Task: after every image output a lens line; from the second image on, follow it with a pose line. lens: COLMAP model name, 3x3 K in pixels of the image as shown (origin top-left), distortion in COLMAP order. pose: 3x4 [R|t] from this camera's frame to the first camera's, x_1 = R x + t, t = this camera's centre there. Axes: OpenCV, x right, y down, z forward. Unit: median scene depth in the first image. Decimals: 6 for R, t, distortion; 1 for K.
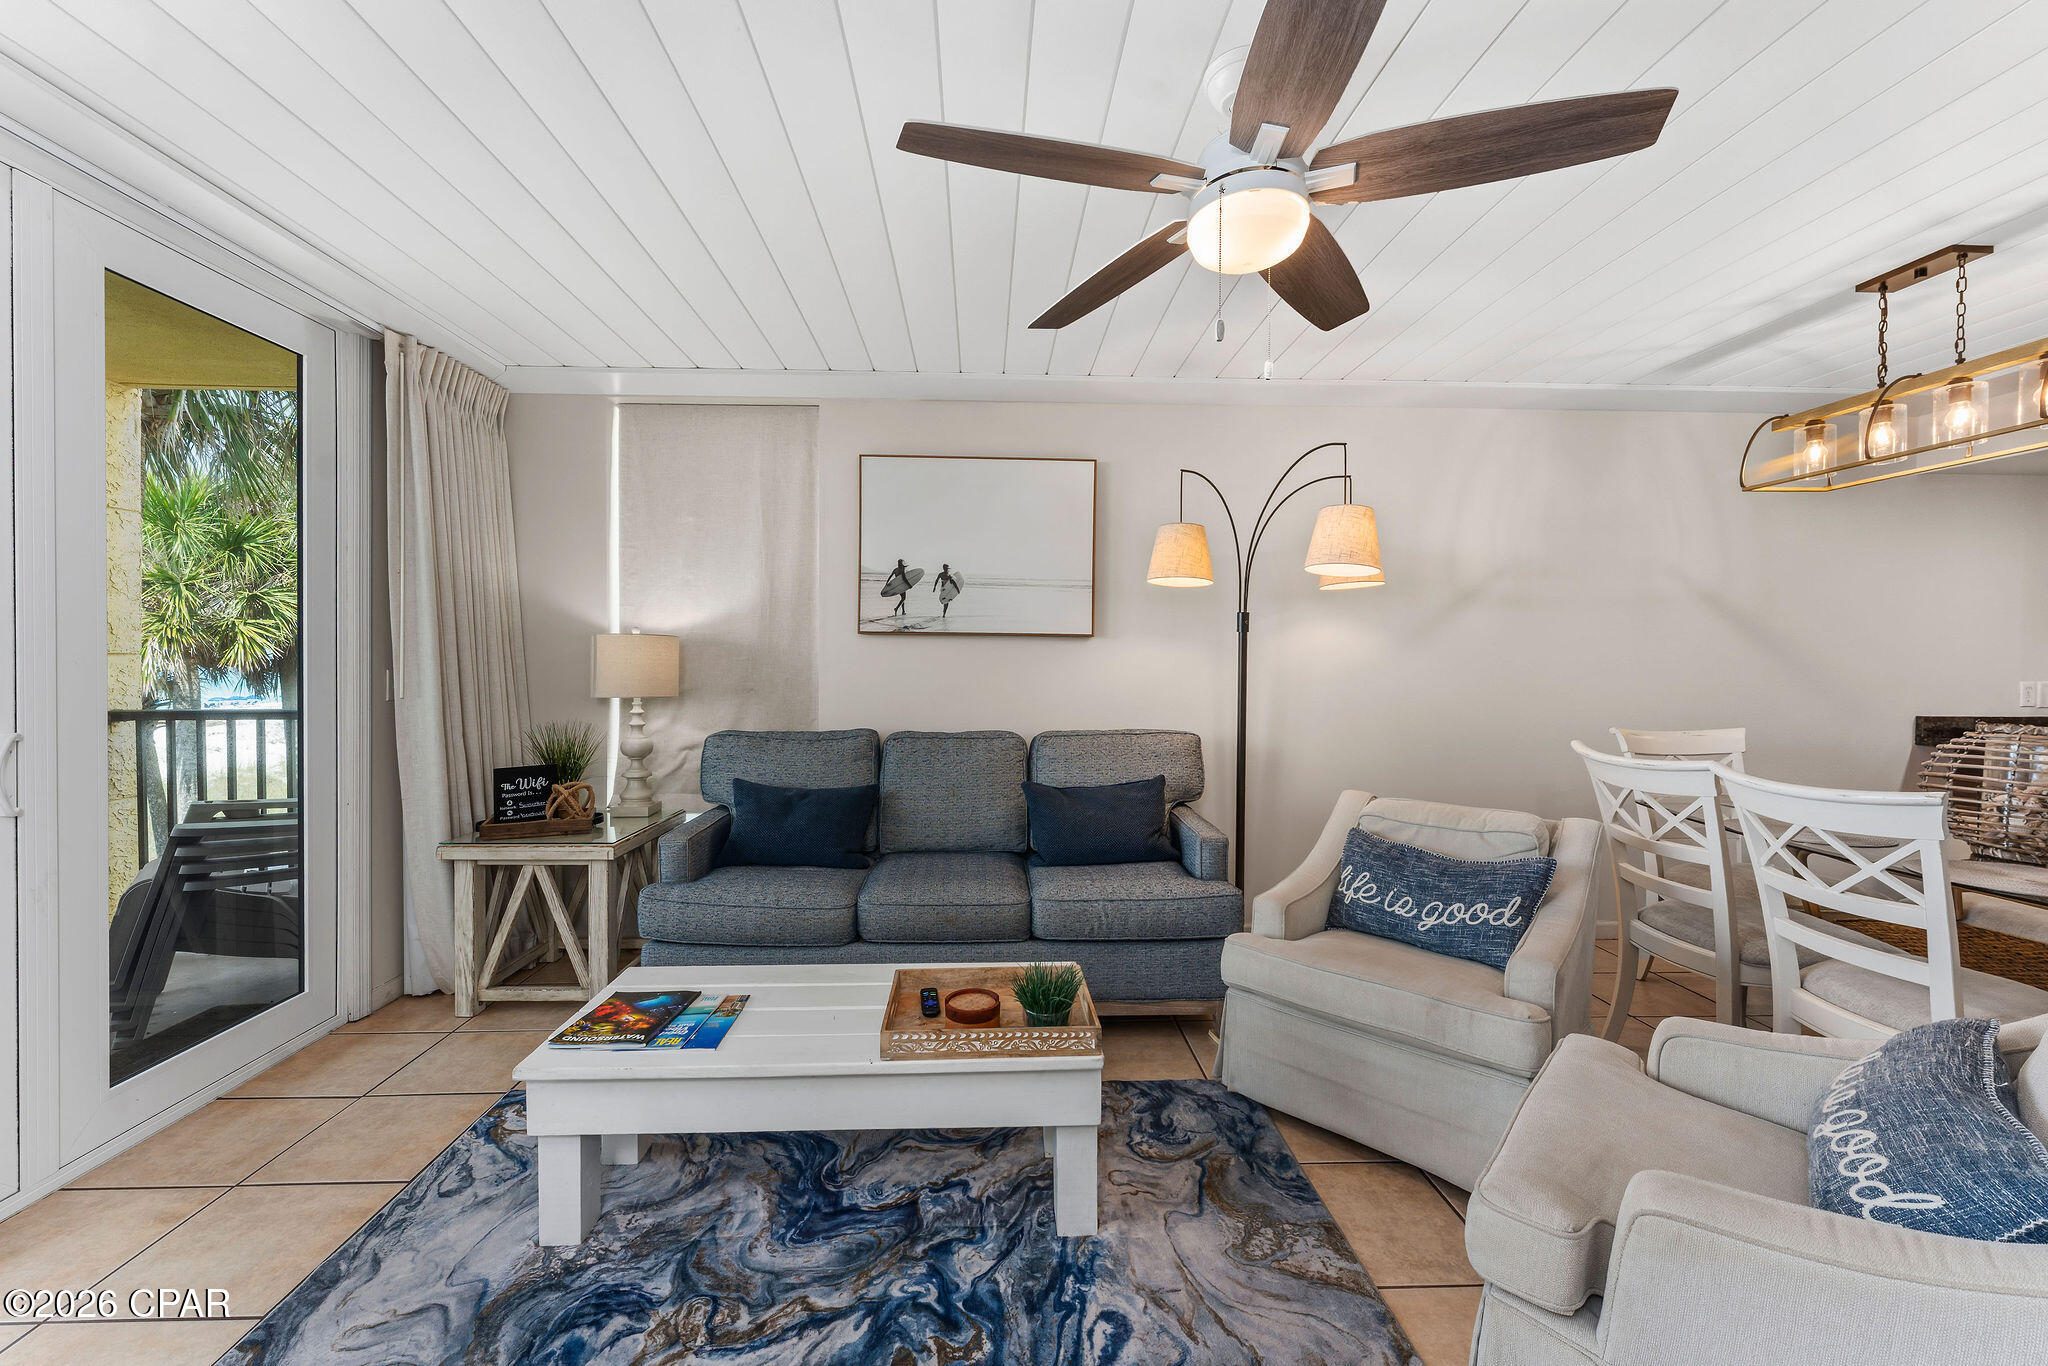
lens RADIAL K [[829.3, 0, 1010.0], [0, 829.3, 664.9], [0, 0, 1]] dist [-0.000069, -0.000462]
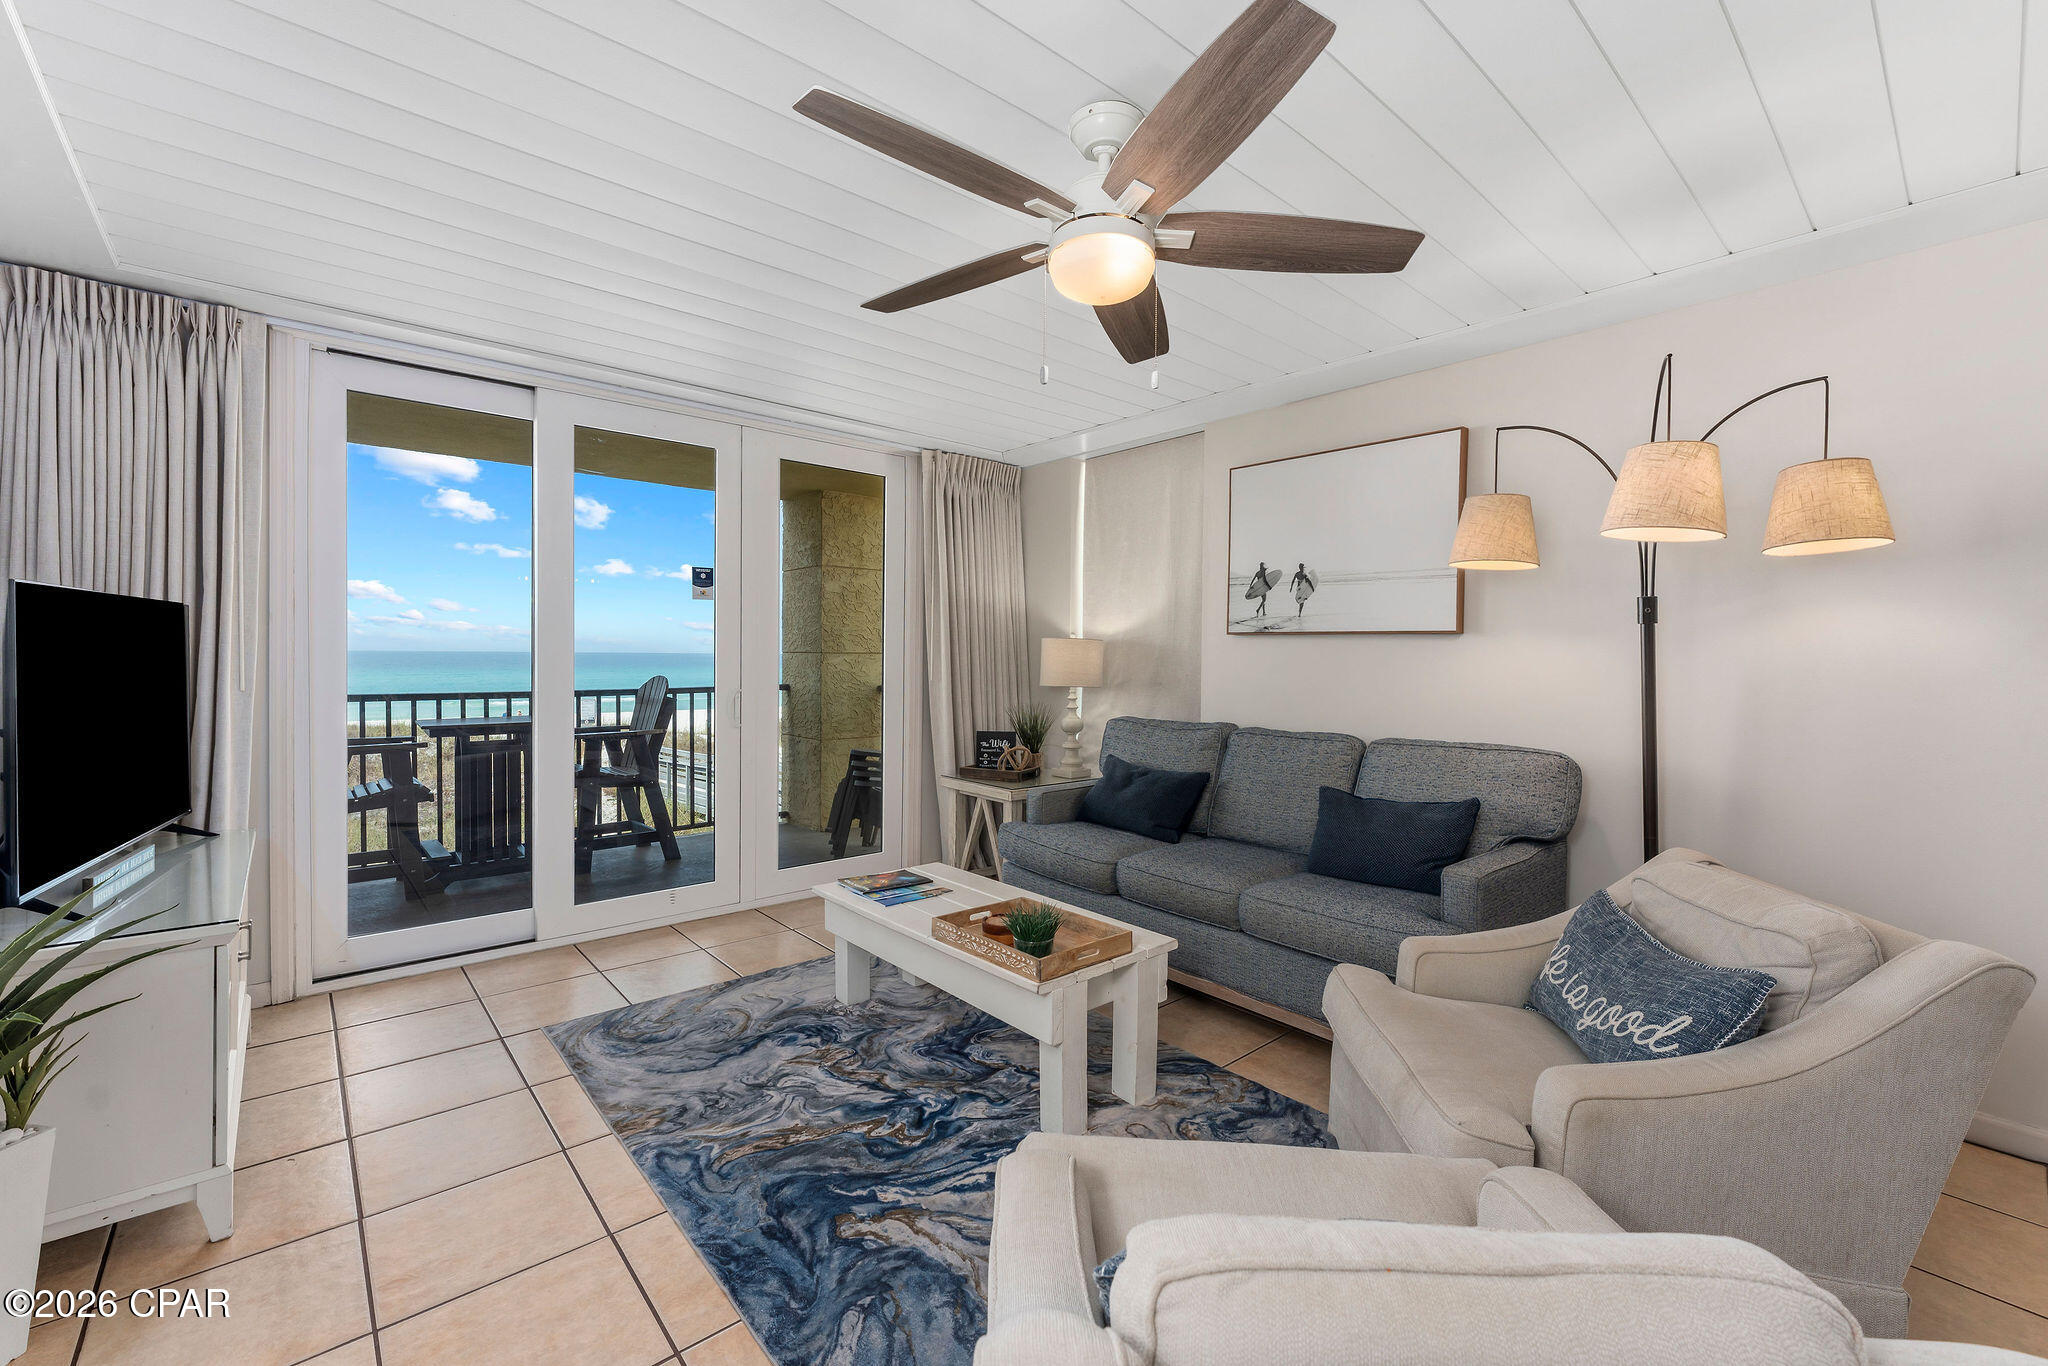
lens RADIAL K [[844.4, 0, 1014.0], [0, 844.4, 664.6], [0, 0, 1]] dist [-0.001588, -0.000230]
pose [[0.625625, 0.010499, -0.780054, 0.615666], [-0.013236, 0.999908, 0.002843, 0.002398], [0.780012, 0.008547, 0.625706, 0.117634]]
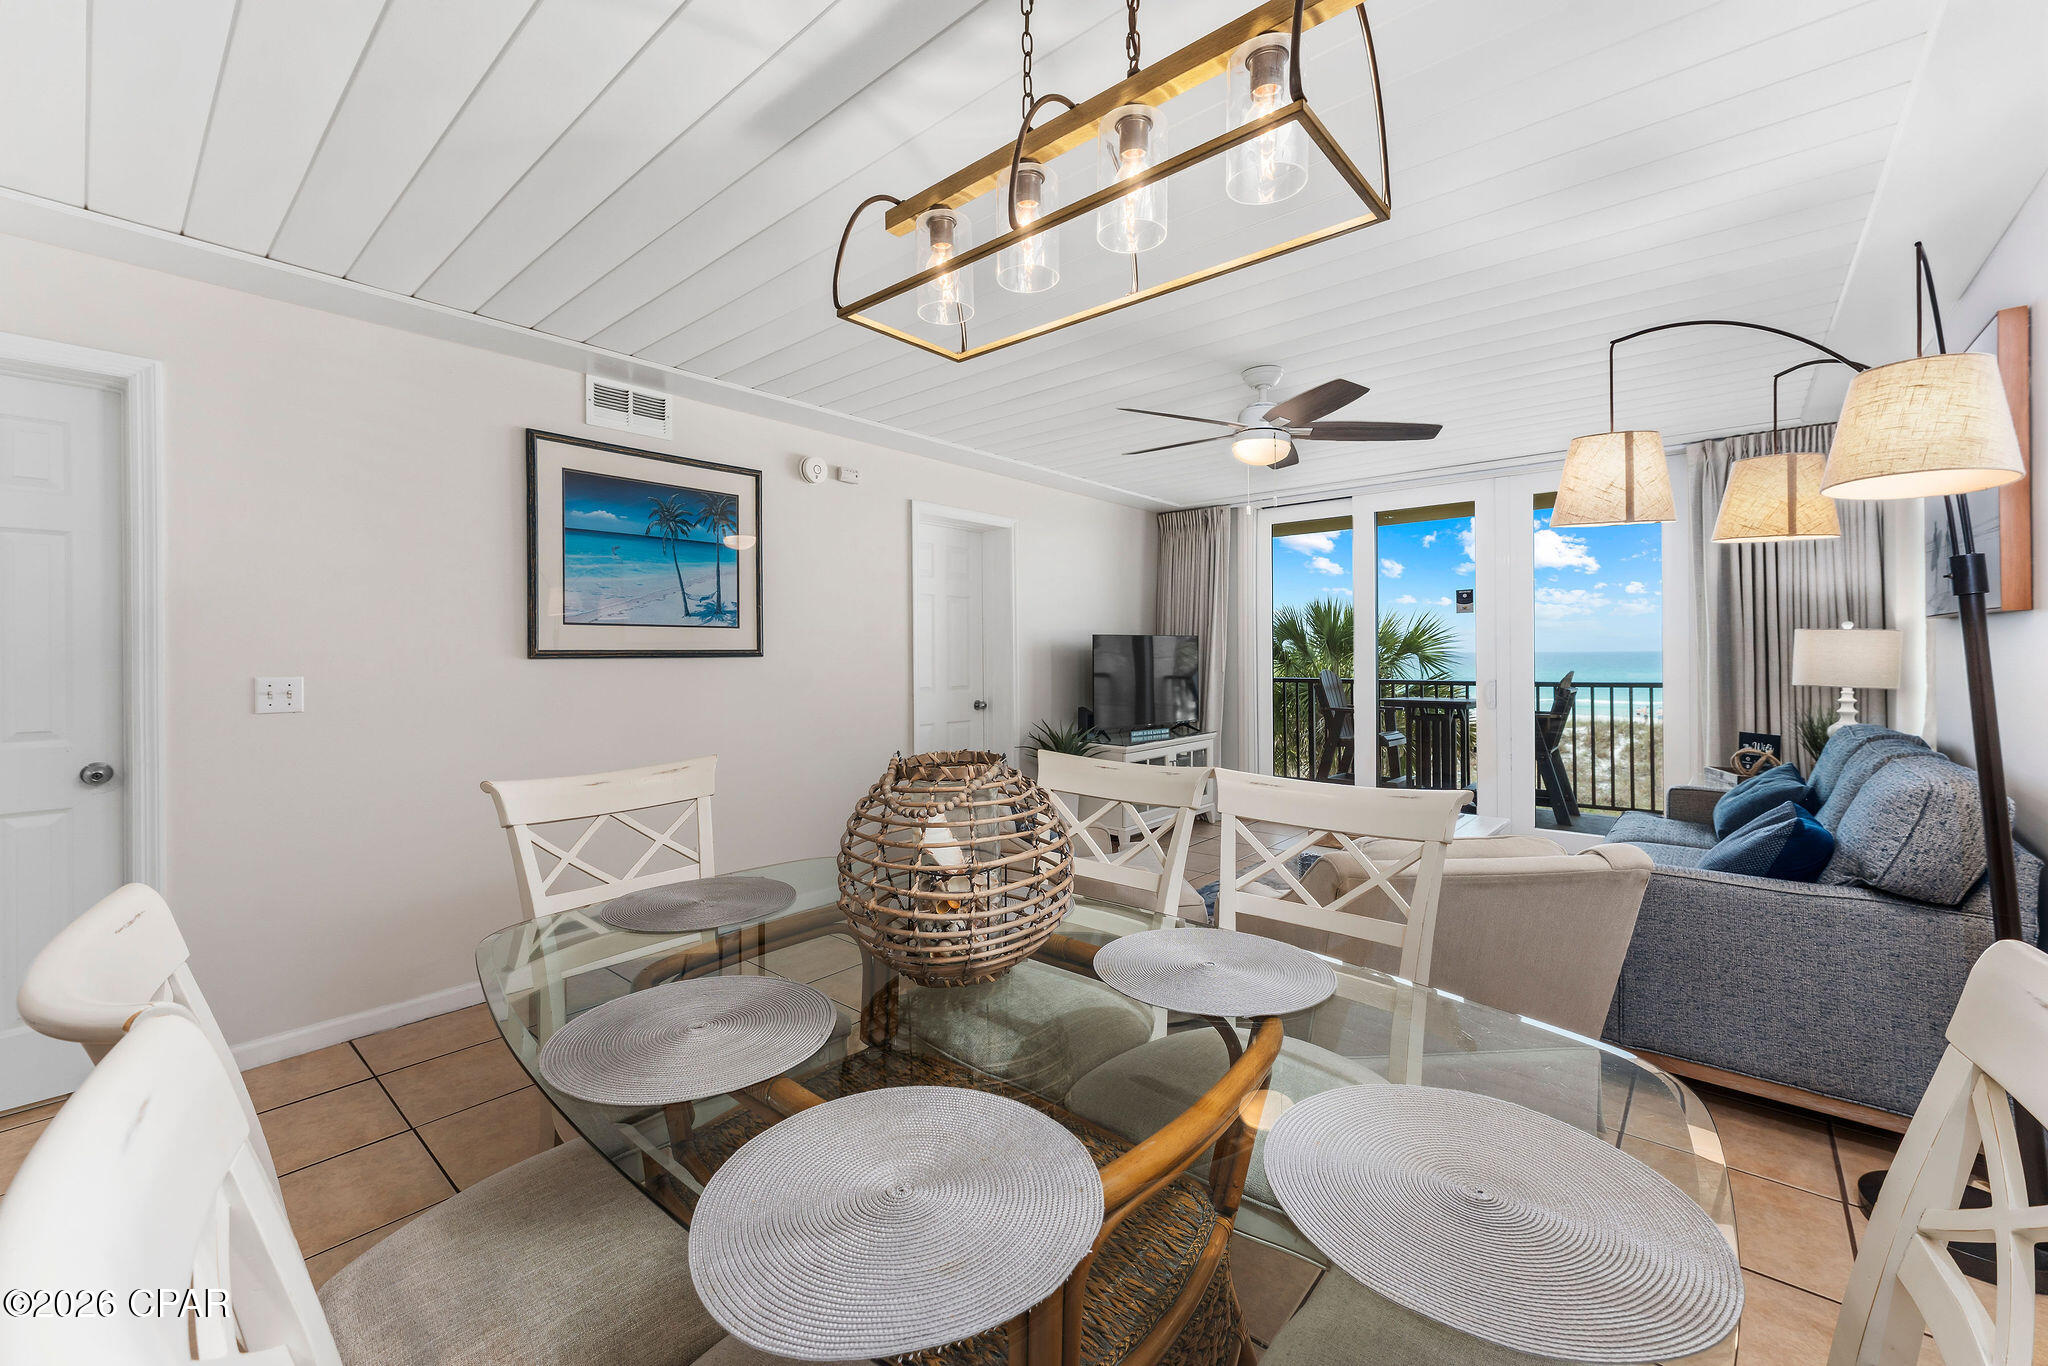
lens RADIAL K [[818.0, 0, 1015.3], [0, 818.0, 648.5], [0, 0, 1]] dist [-0.000525, -0.000174]
pose [[-0.683070, -0.003956, -0.730342, 1.243132], [-0.002849, 0.999992, -0.002752, -0.006330], [0.730347, 0.000200, -0.683076, 1.099301]]
